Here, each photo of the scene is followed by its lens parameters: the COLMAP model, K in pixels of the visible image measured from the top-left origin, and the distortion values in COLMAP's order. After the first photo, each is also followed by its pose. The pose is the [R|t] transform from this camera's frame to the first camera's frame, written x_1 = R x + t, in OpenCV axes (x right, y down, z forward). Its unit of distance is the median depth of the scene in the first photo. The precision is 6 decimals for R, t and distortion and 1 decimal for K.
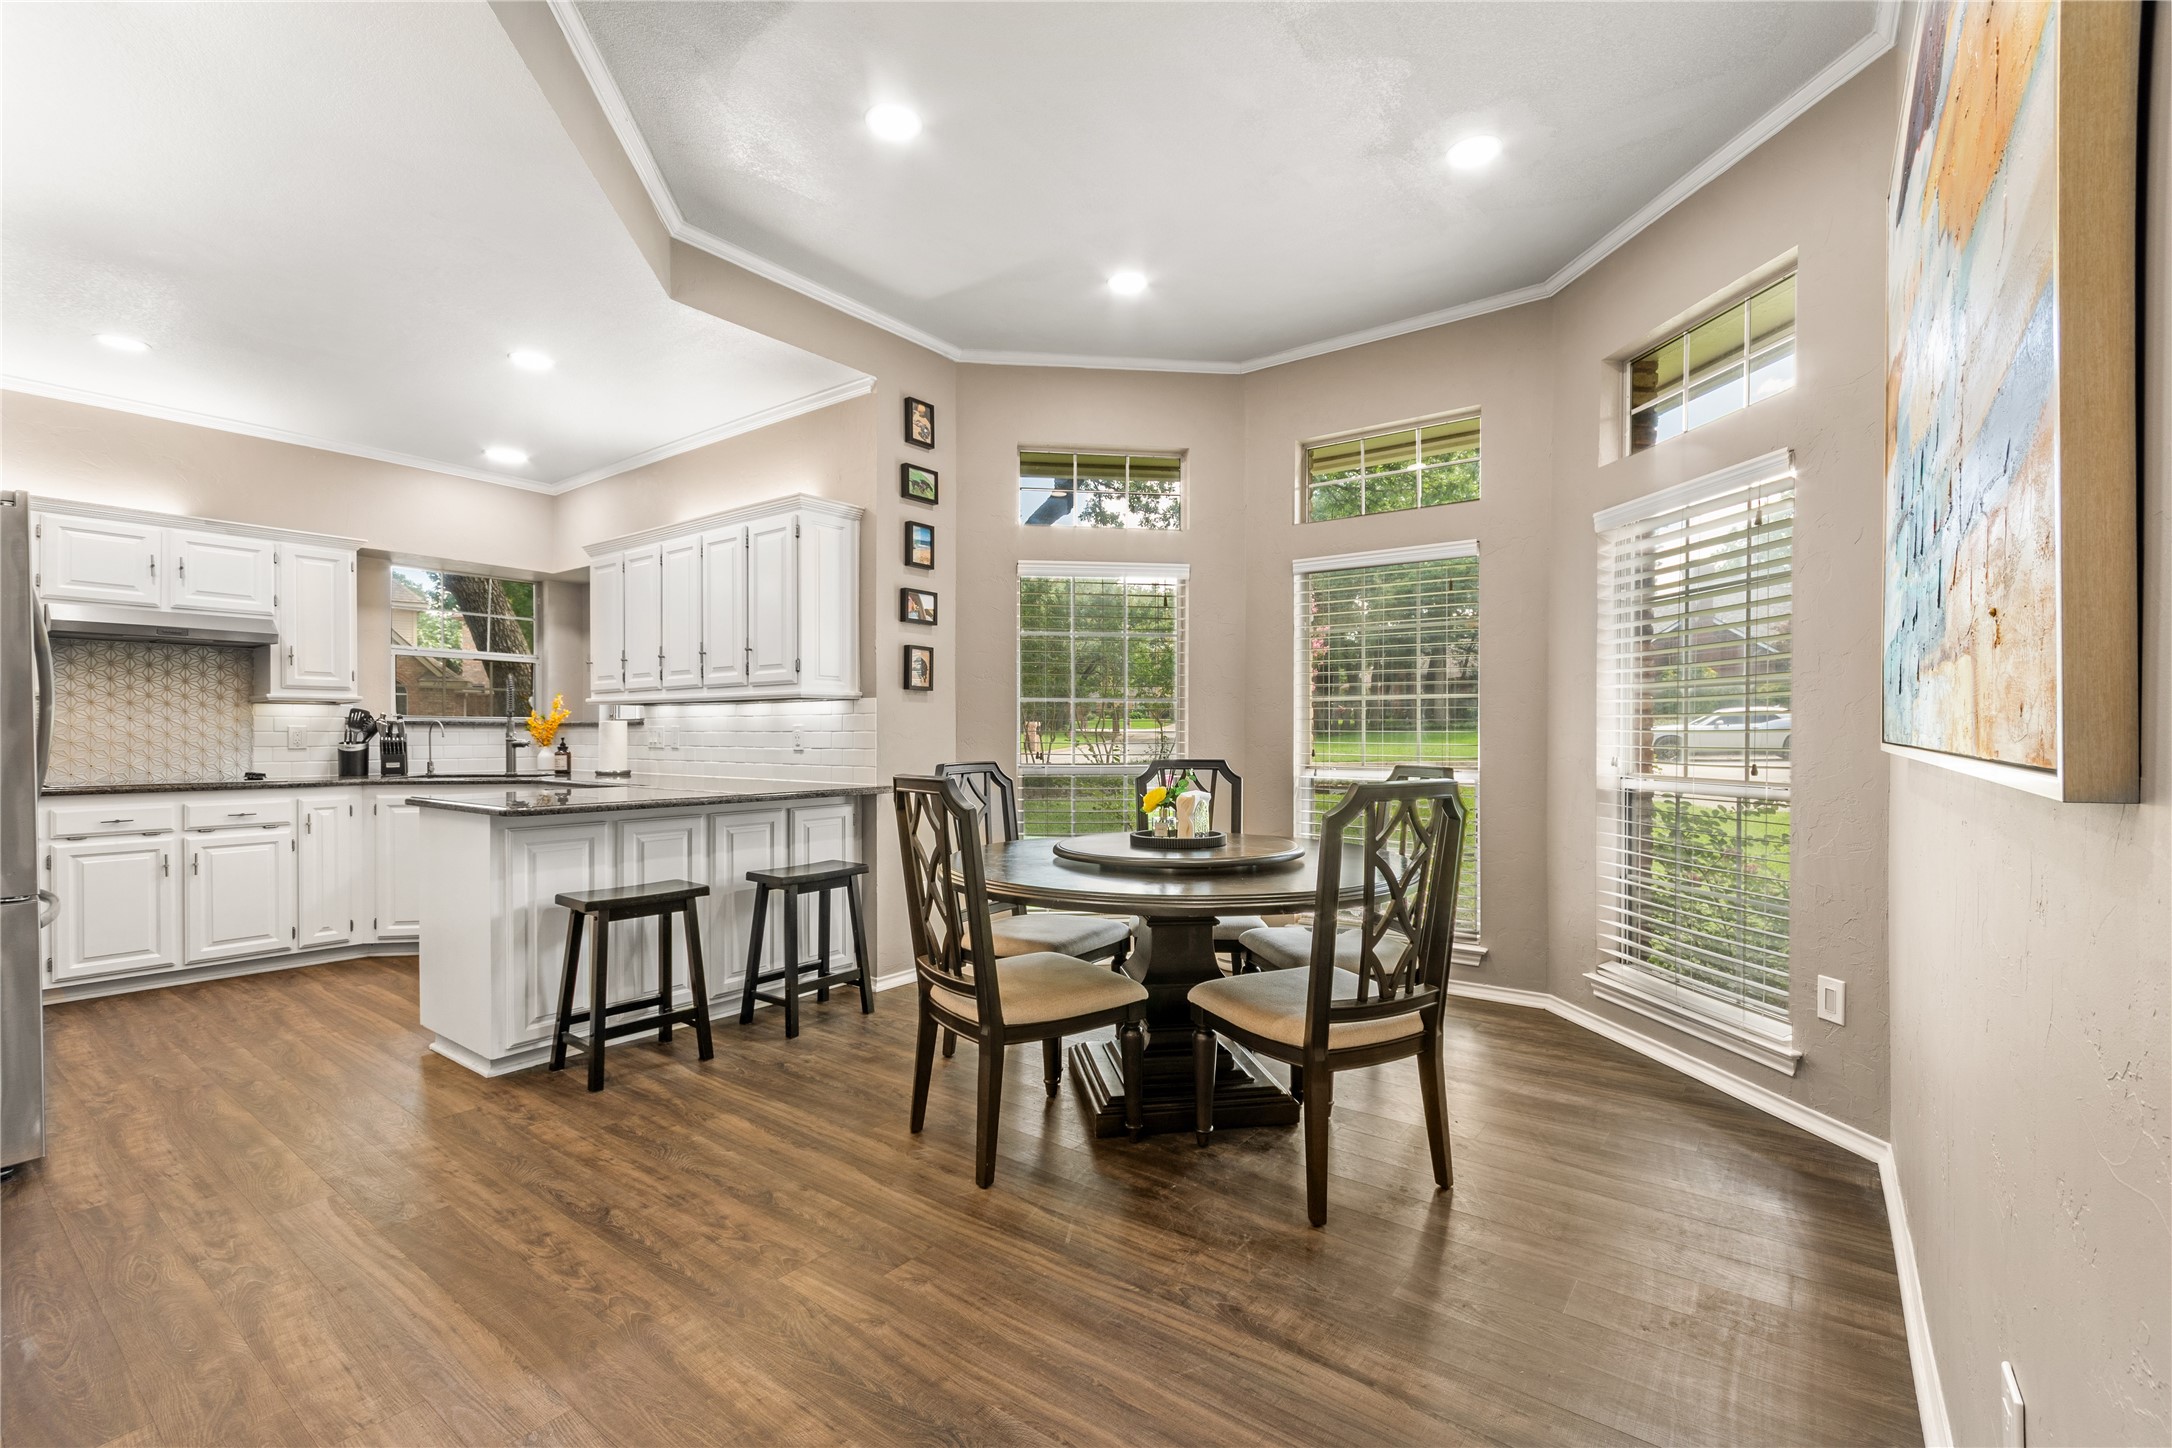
lens RADIAL K [[959.0, 0, 1083.2], [0, 959.0, 736.1], [0, 0, 1]] dist [0.011201, -0.002075]
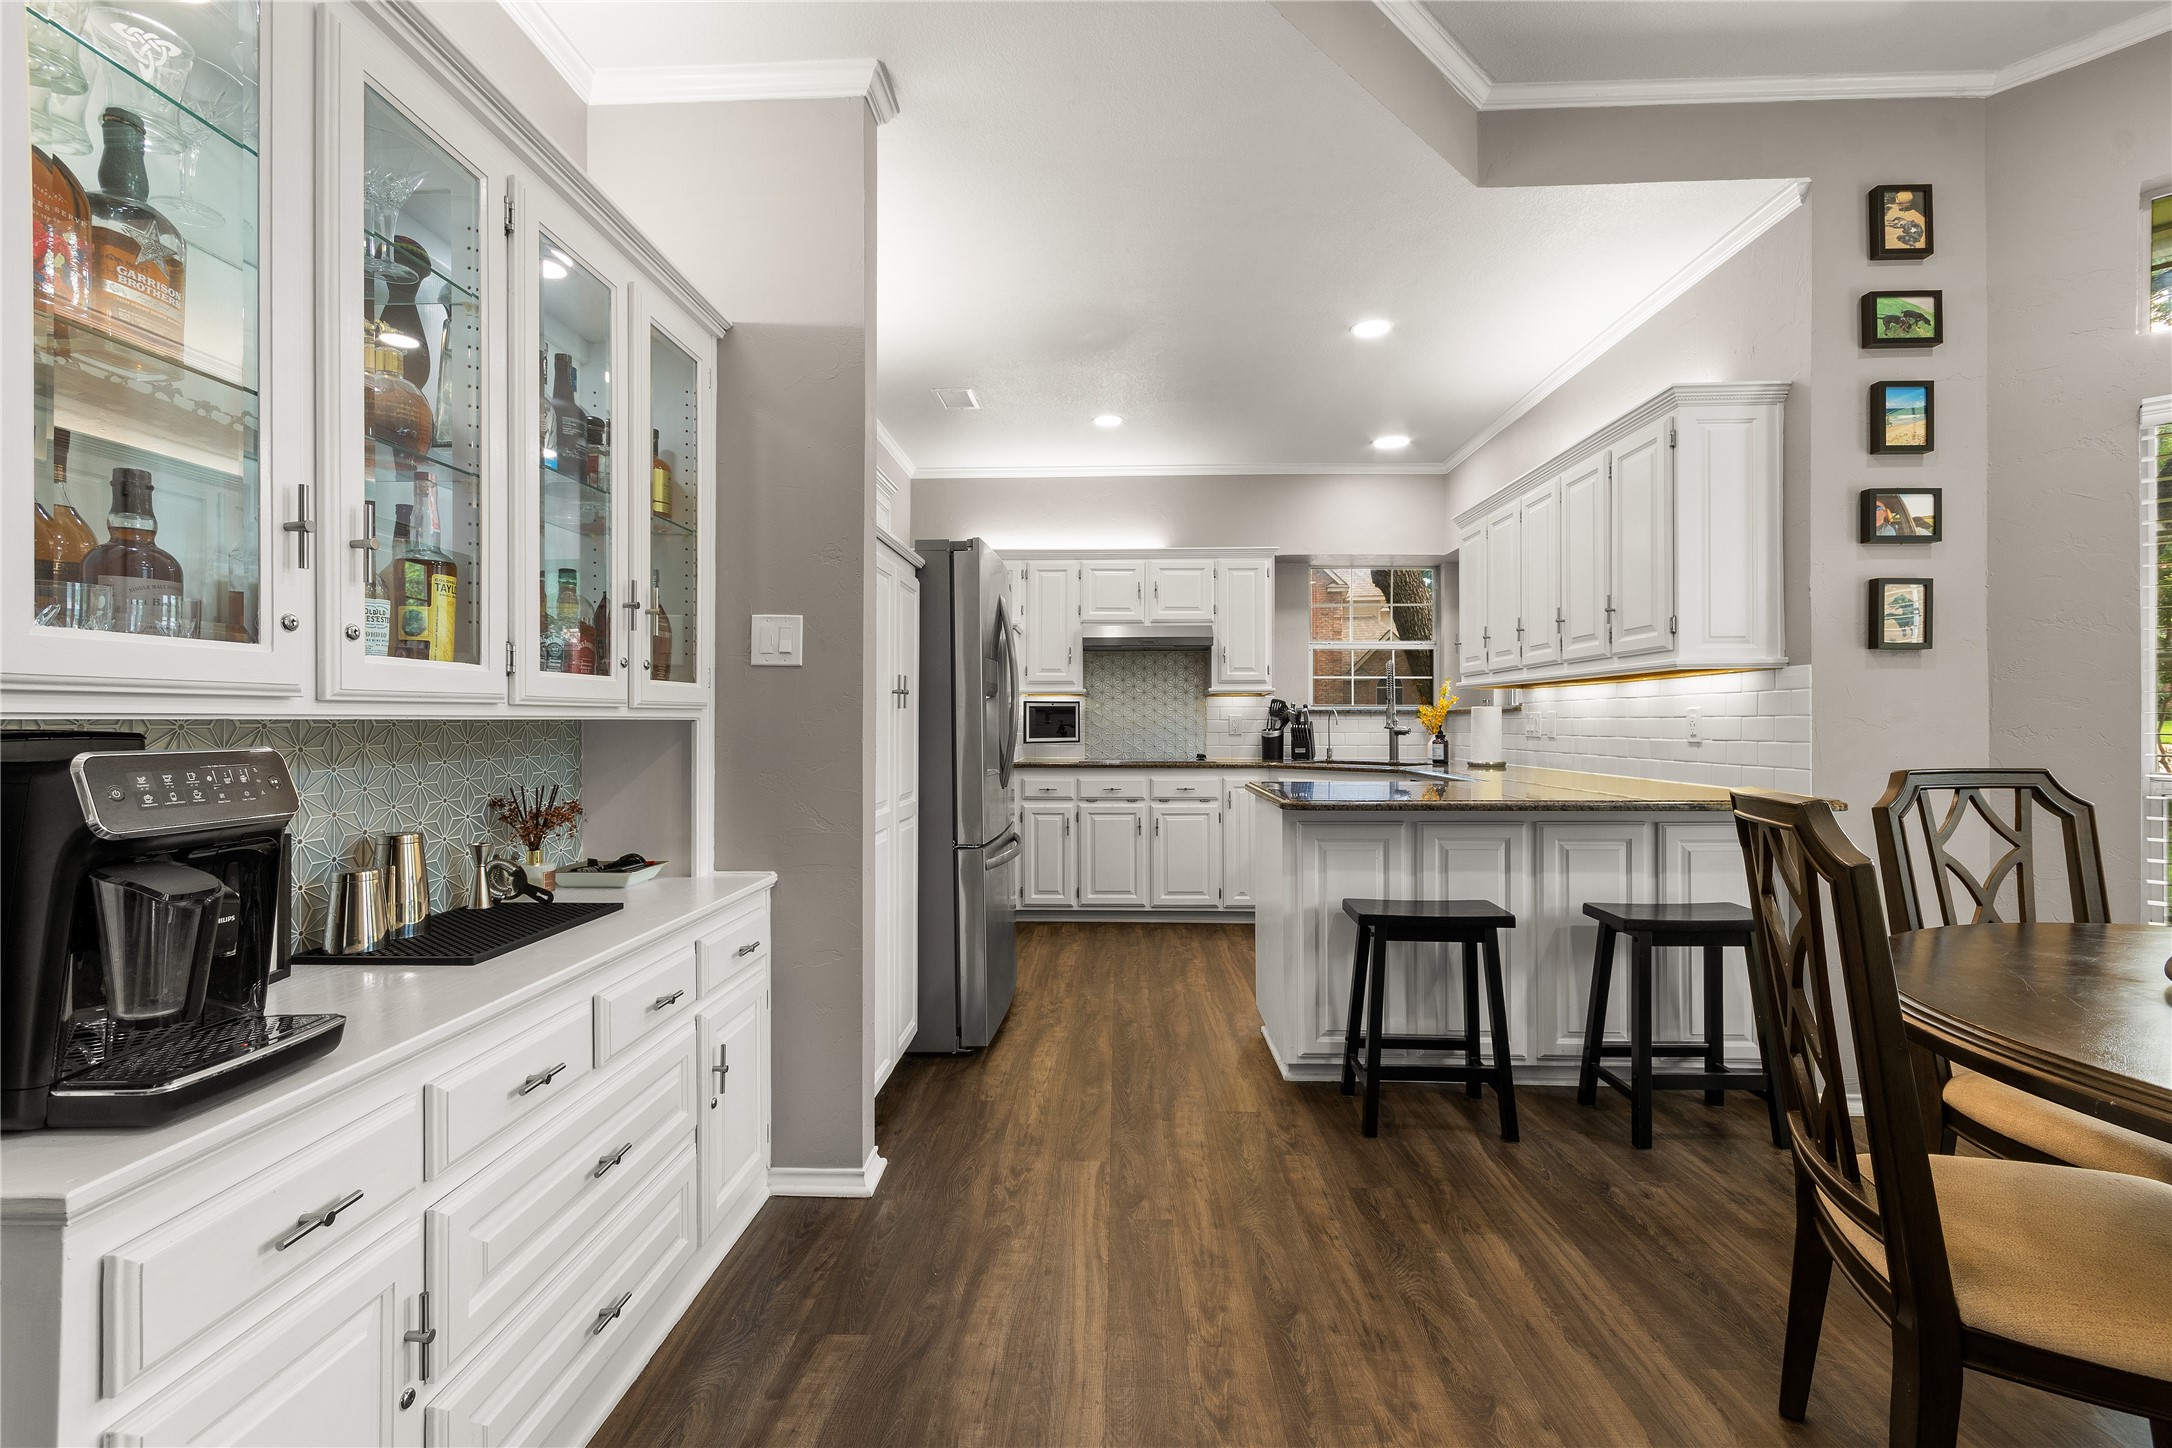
lens RADIAL K [[959.0, 0, 1090.4], [0, 959.0, 716.0], [0, 0, 1]] dist [0.011201, -0.002075]
pose [[0.579247, -0.007755, -0.815115, 0.036192], [-0.000354, 0.999952, -0.009765, 0.002136], [0.815152, 0.005945, 0.579217, 0.214782]]
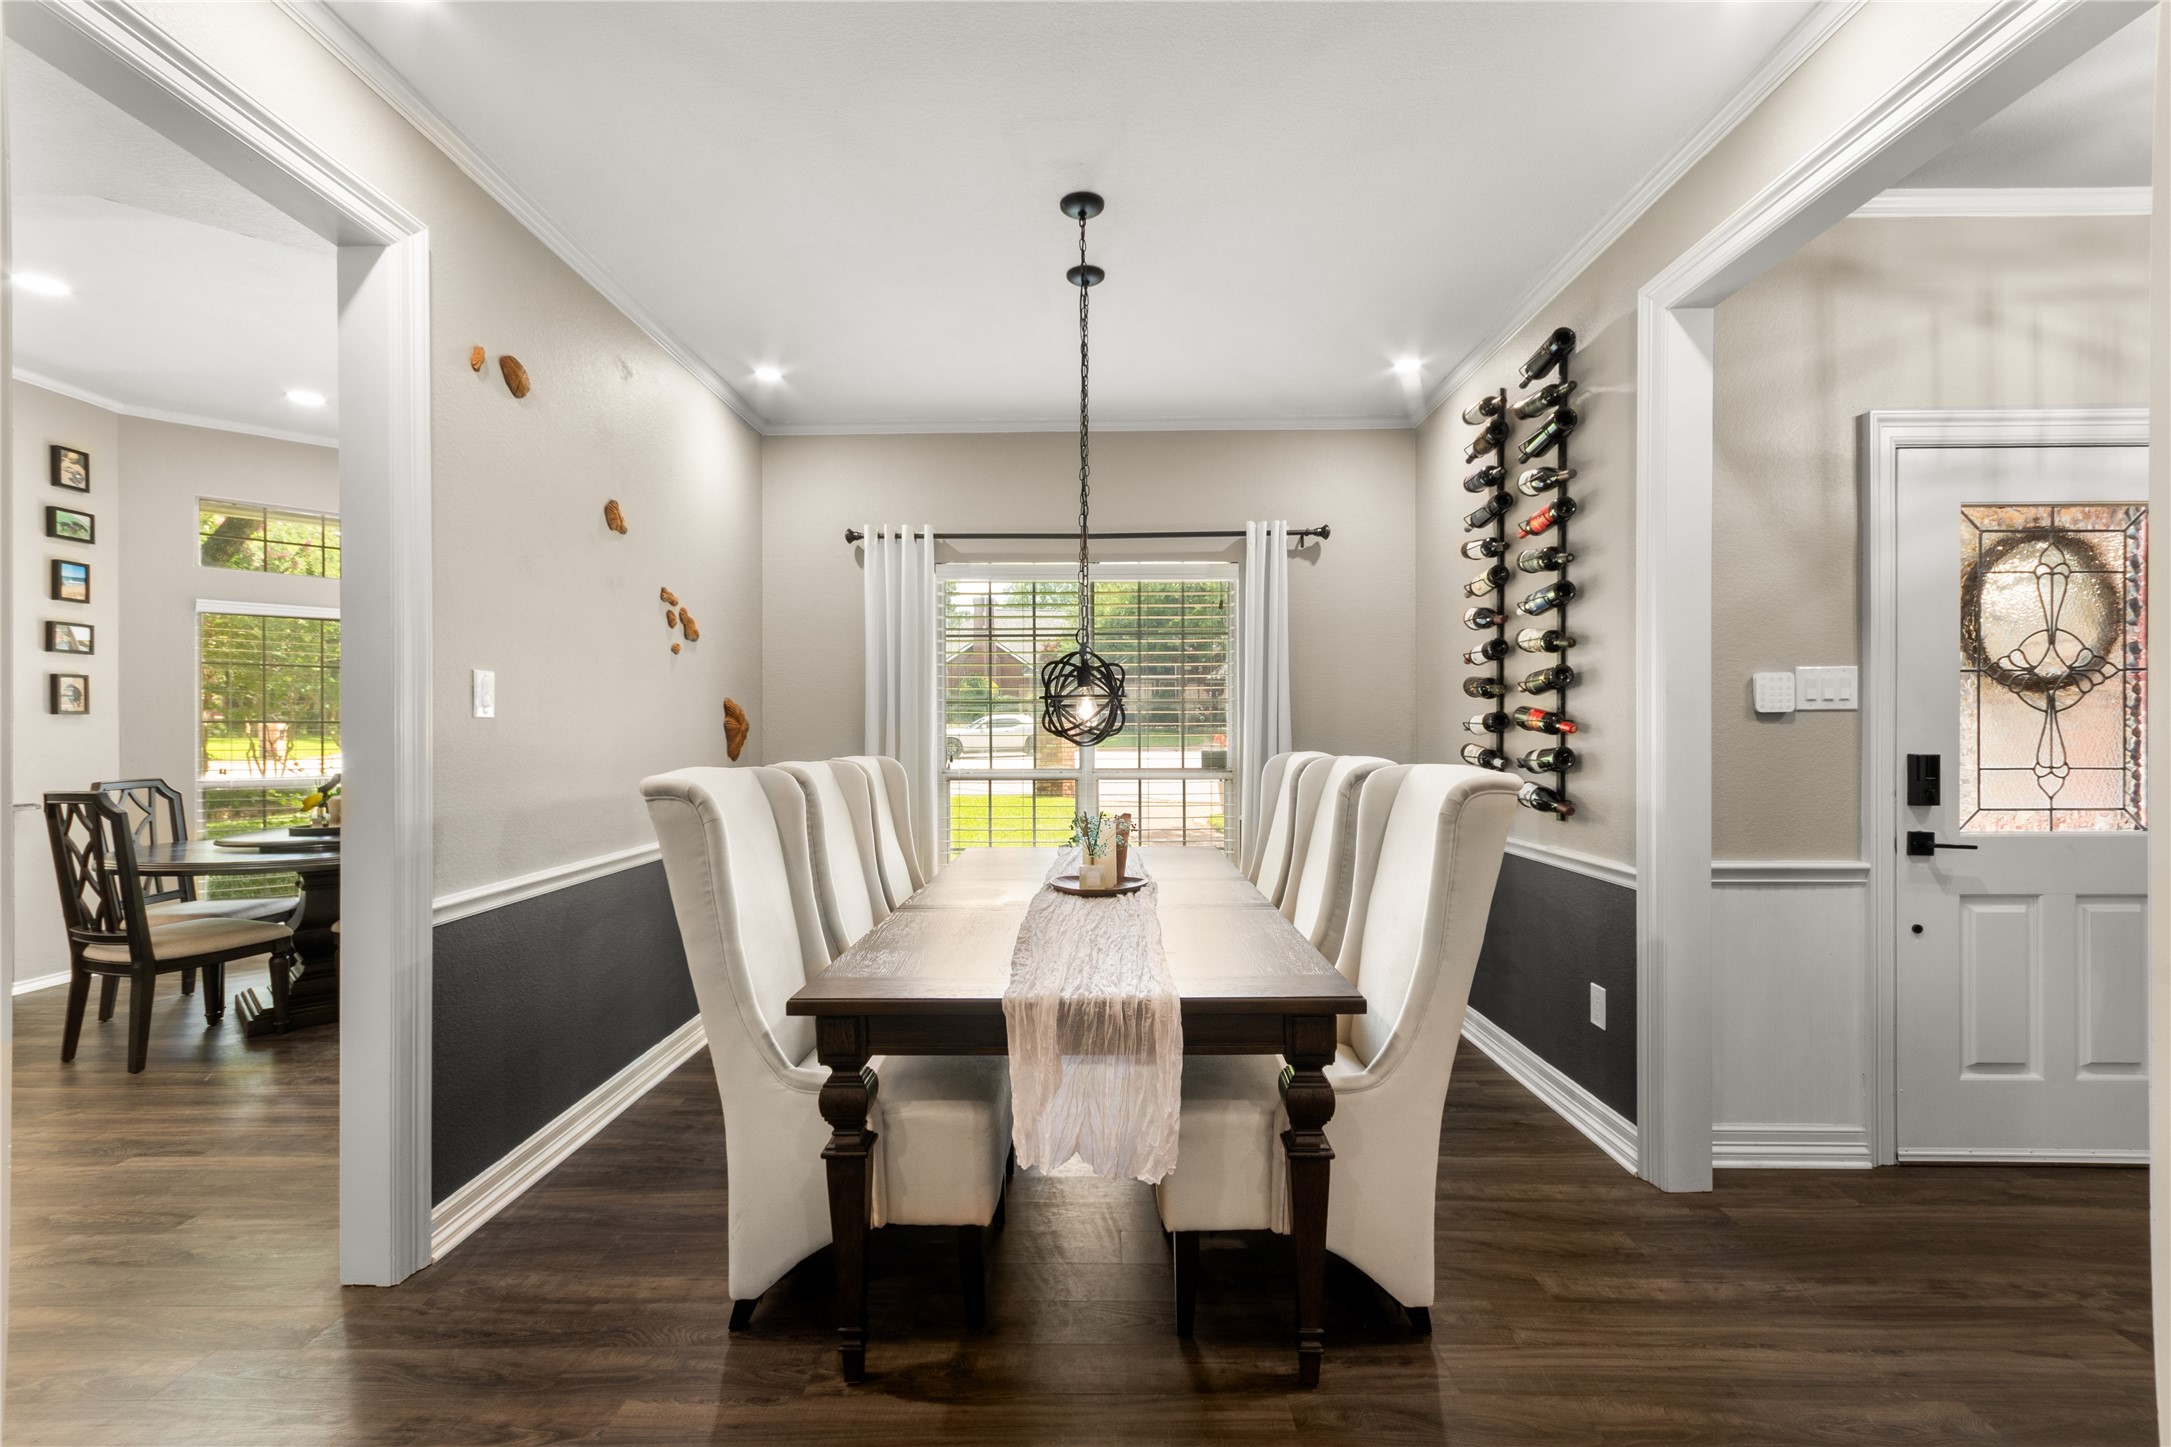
lens RADIAL K [[958.5, 0, 1075.1], [0, 958.5, 735.5], [0, 0, 1]] dist [0.011201, -0.002075]
pose [[0.804774, -0.001996, 0.593578, 0.097453], [0.005463, 0.999977, -0.004045, -0.014081], [-0.593556, 0.006498, 0.804766, -0.577051]]
